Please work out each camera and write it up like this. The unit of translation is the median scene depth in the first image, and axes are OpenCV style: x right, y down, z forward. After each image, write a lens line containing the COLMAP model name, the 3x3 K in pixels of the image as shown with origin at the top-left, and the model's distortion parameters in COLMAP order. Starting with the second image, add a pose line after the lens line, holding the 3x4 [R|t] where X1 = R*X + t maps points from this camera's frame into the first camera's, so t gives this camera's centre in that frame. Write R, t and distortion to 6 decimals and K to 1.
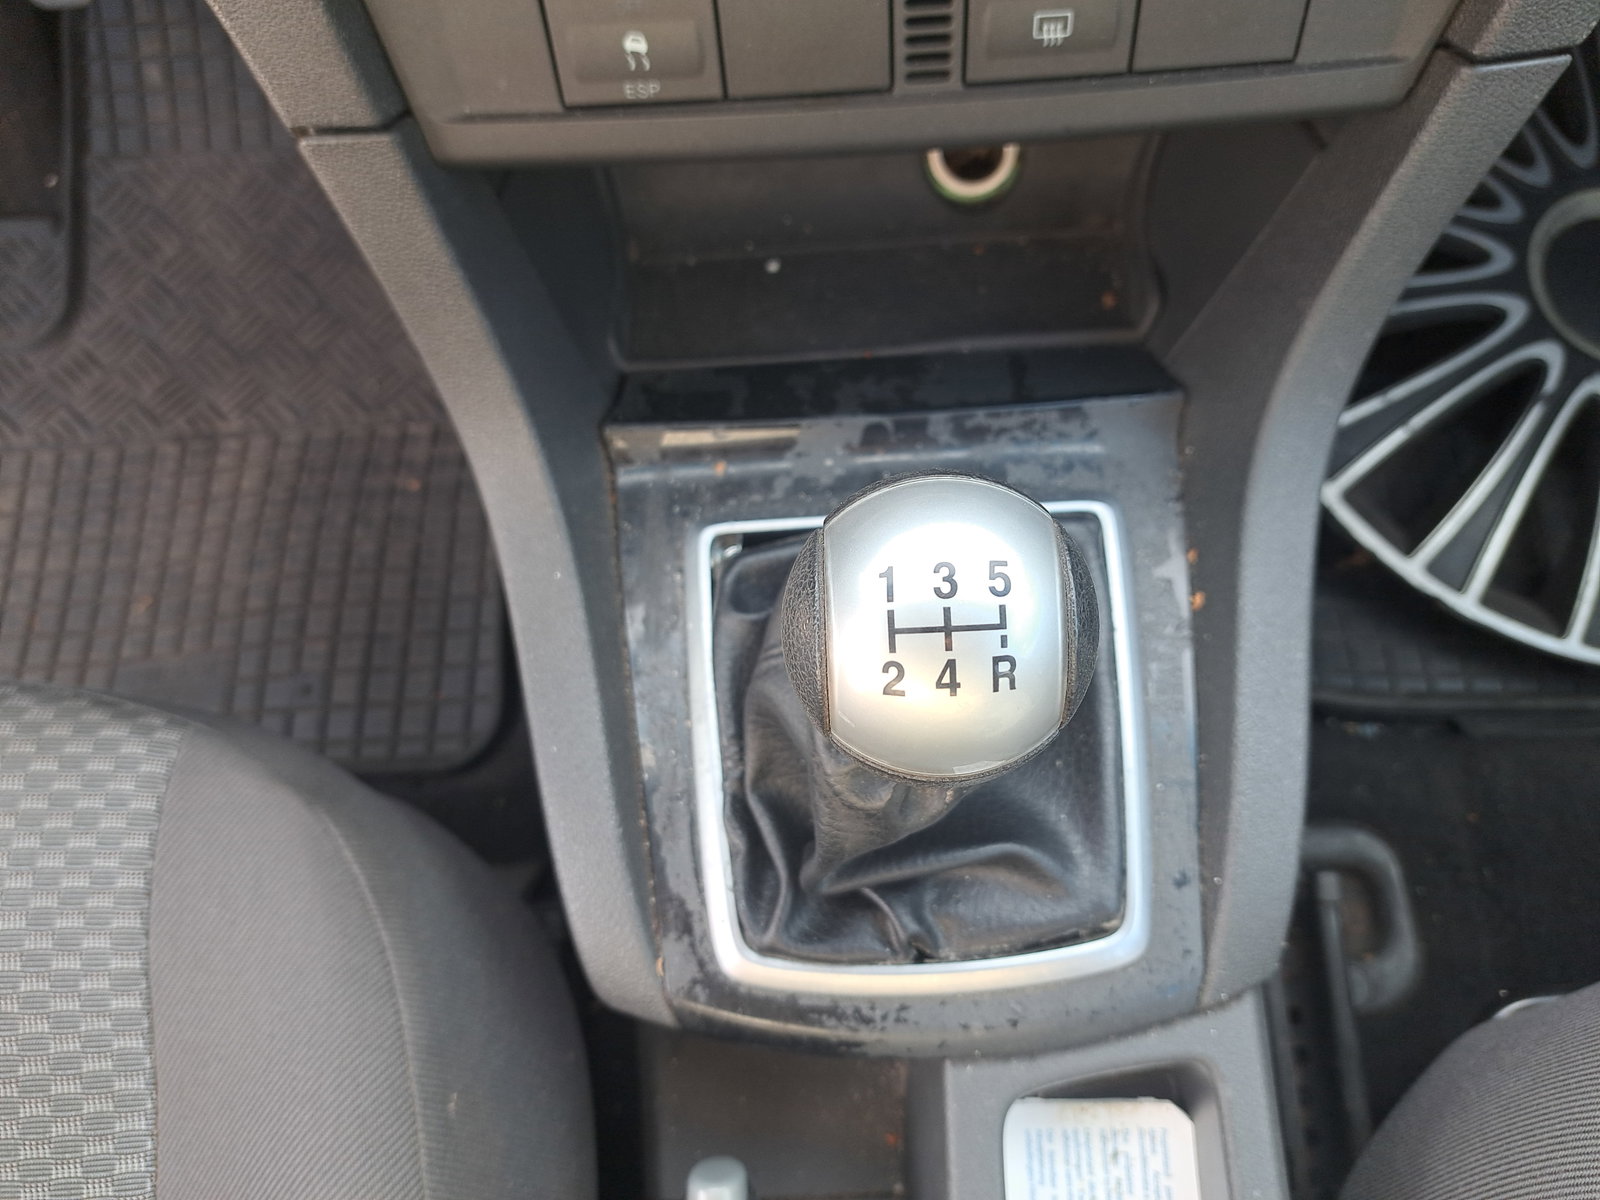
lens RADIAL K [[1177.2, 0, 822.7], [0, 1177.2, 603.5], [0, 0, 1]] dist [0.021434, -0.040200]
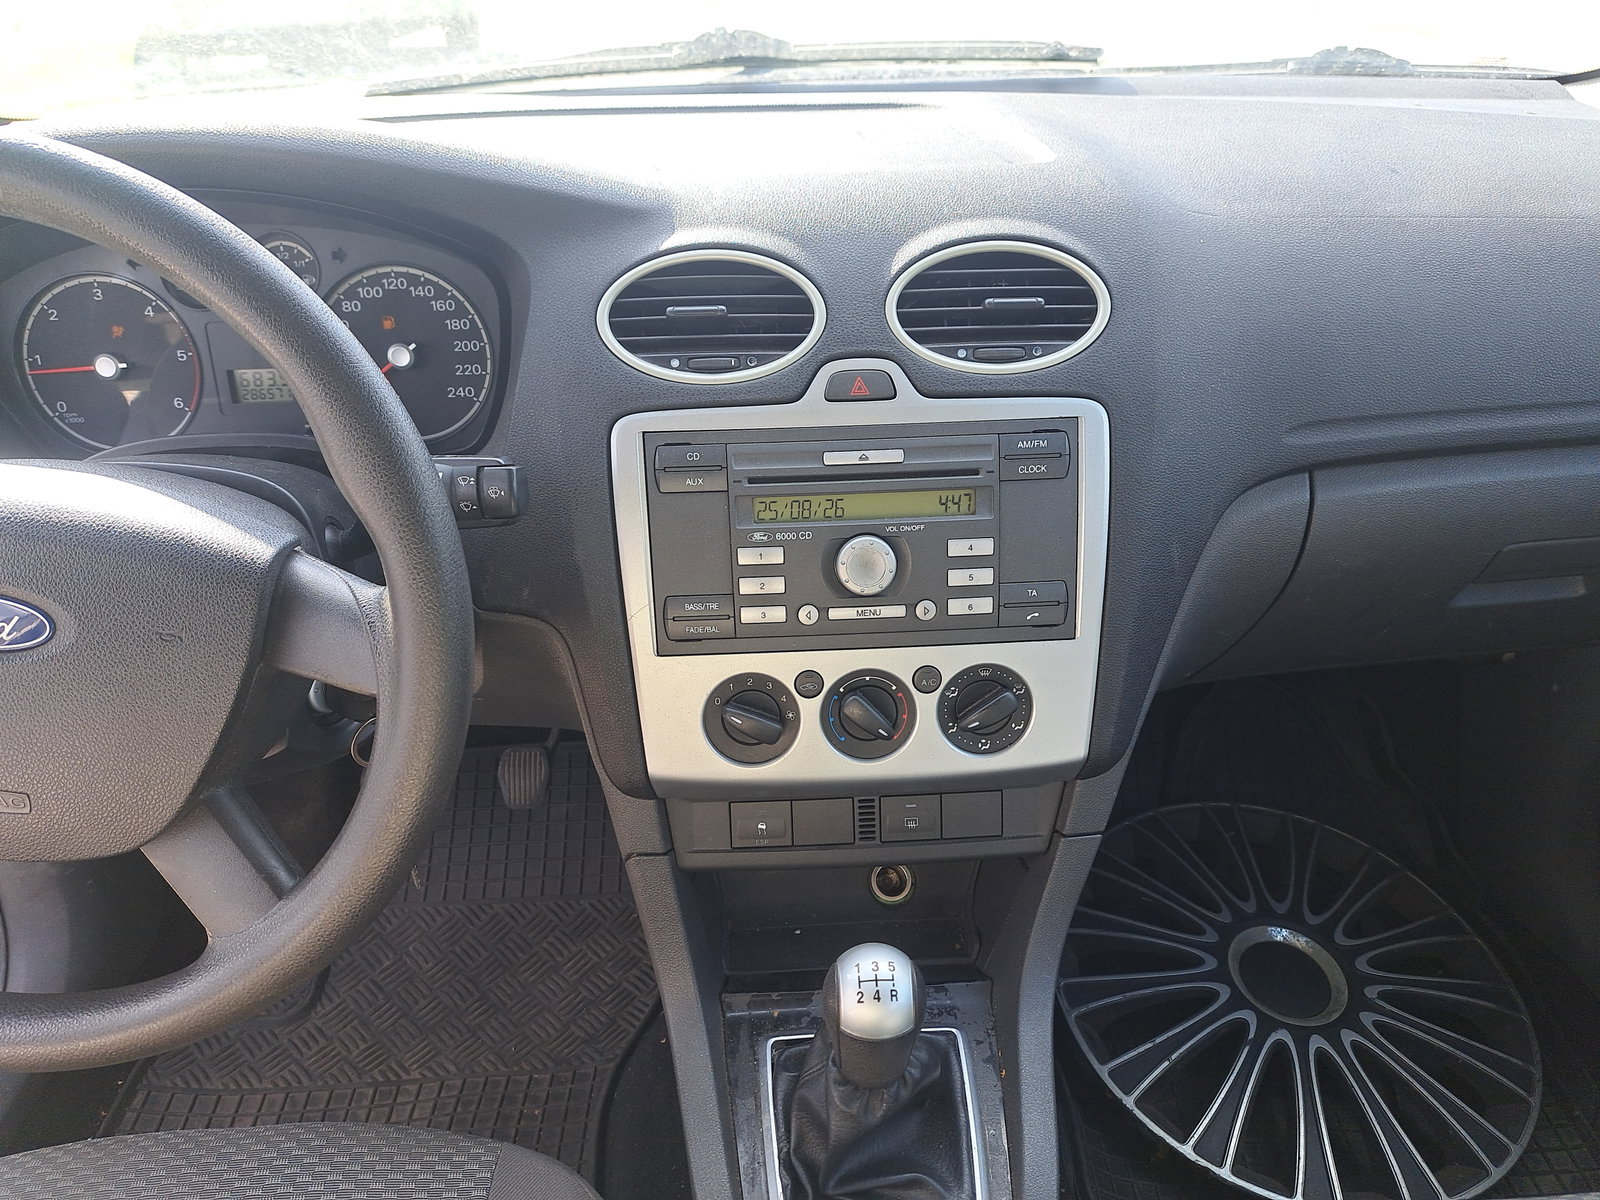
lens RADIAL K [[1177.2, 0, 822.7], [0, 1177.2, 603.5], [0, 0, 1]] dist [0.021434, -0.040200]
pose [[0.999313, 0.019577, 0.031484, -0.086979], [0.004079, 0.786007, -0.618205, 0.635263], [-0.036849, 0.617908, 0.785386, -1.155472]]
